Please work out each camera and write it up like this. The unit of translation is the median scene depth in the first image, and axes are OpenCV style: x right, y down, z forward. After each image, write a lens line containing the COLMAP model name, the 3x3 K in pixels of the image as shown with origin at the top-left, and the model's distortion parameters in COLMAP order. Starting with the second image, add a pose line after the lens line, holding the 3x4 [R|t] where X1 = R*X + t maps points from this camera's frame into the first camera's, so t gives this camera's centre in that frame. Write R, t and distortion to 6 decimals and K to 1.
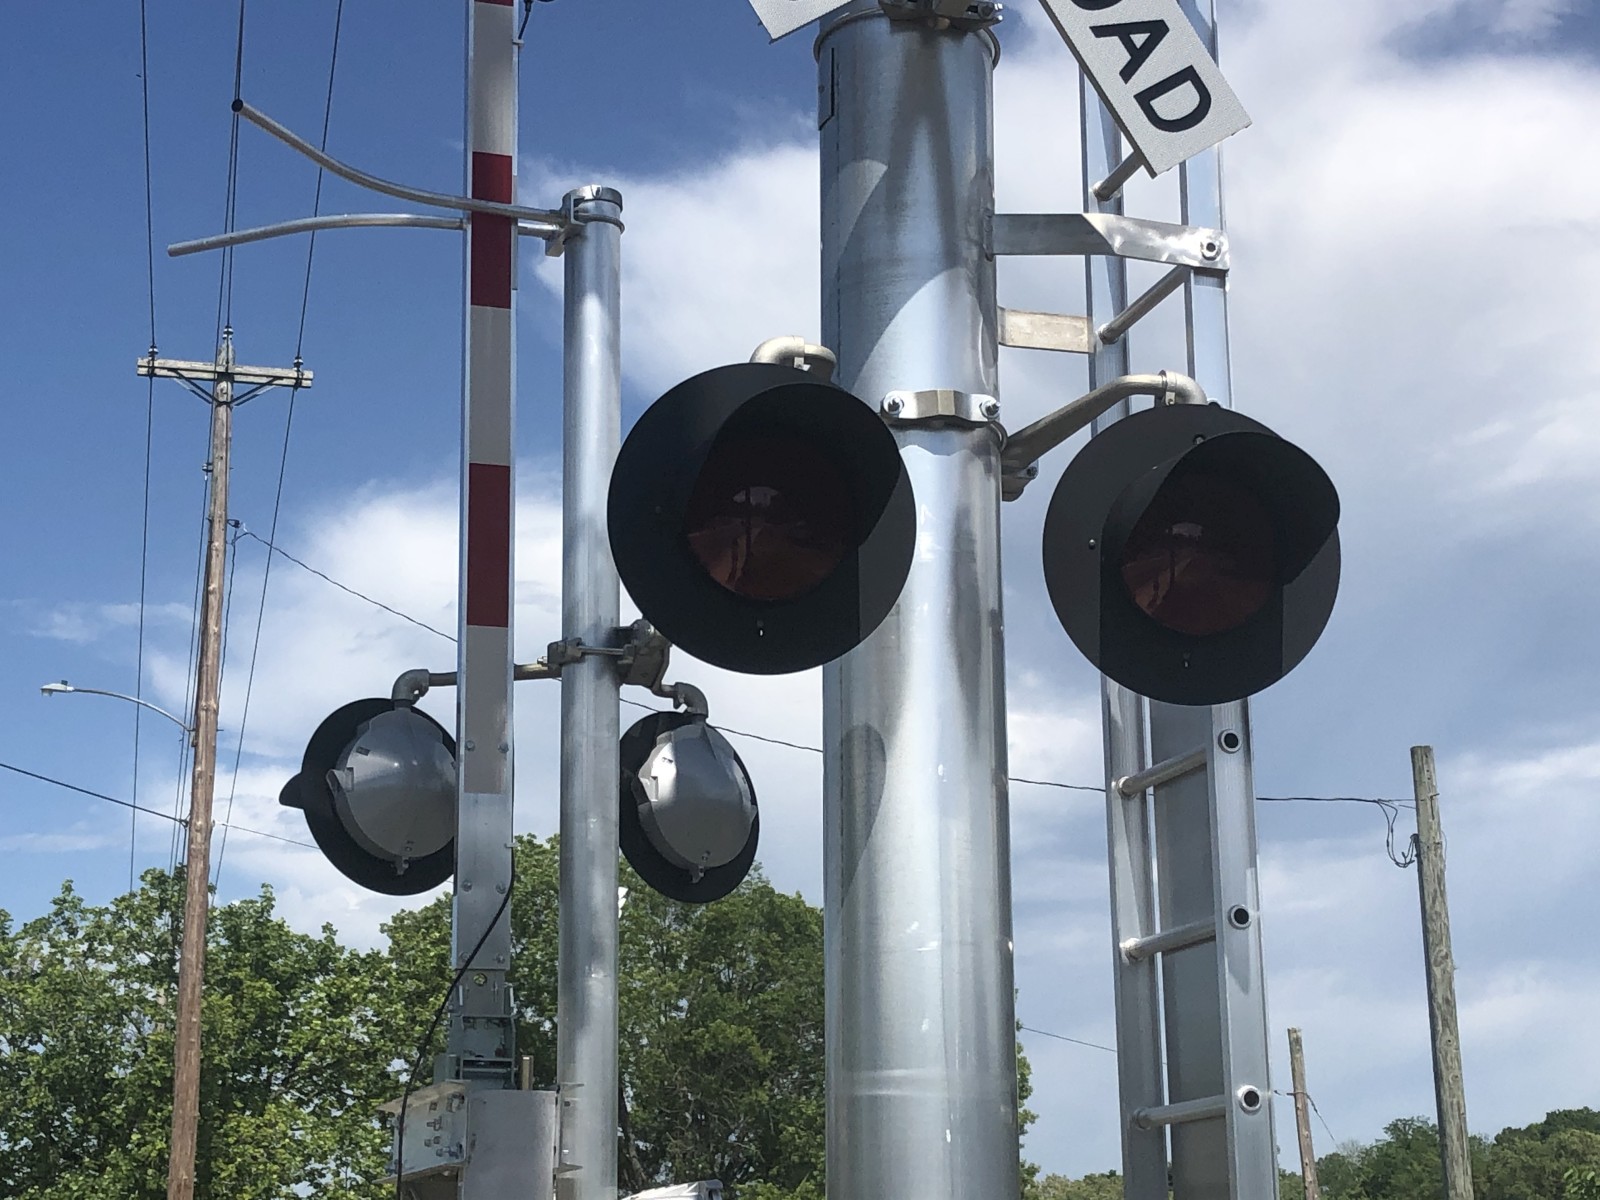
lens RADIAL K [[2679.0, 0, 796.7], [0, 2679.0, 663.3], [0, 0, 1]] dist [0.113796, -0.184142]
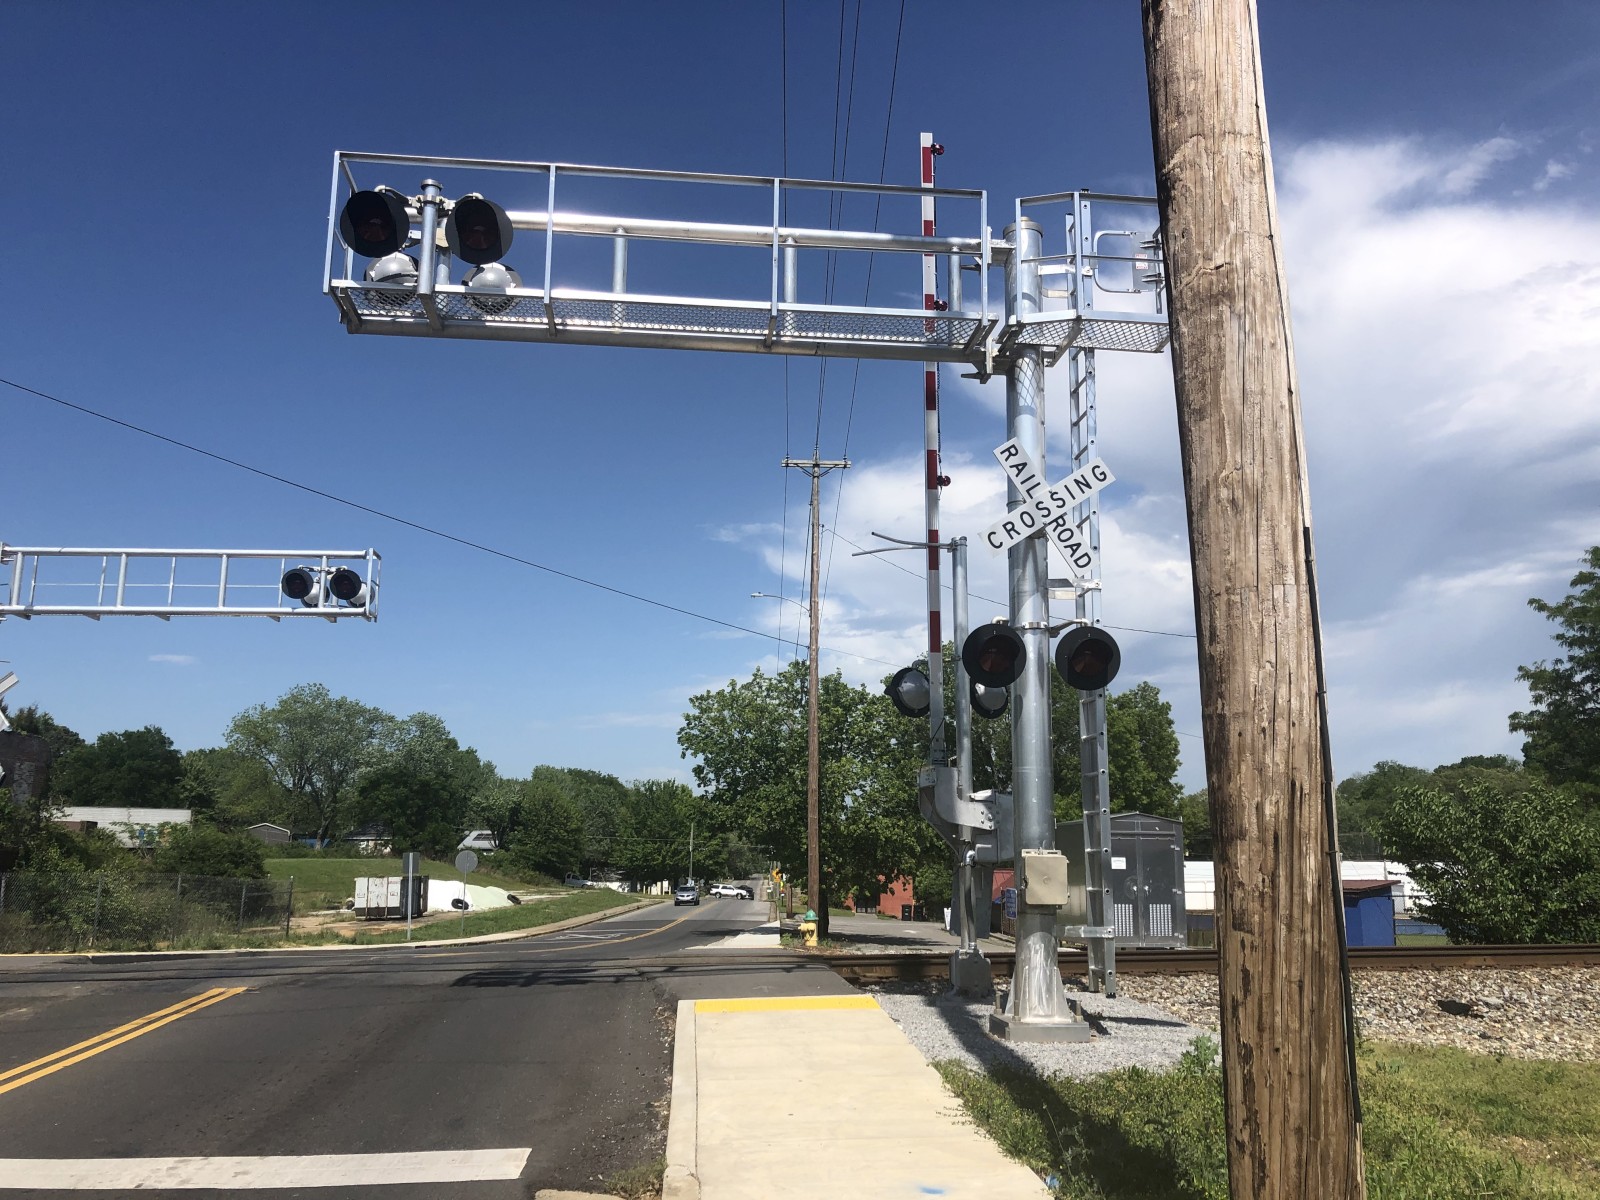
lens RADIAL K [[1281.8, 0, 804.5], [0, 1281.8, 580.9], [0, 0, 1]] dist [0.039516, -0.000161]
pose [[0.978383, -0.030068, -0.204604, 0.015184], [0.035972, 0.999035, 0.025194, -0.030523], [0.203649, -0.032009, 0.978521, -0.158056]]
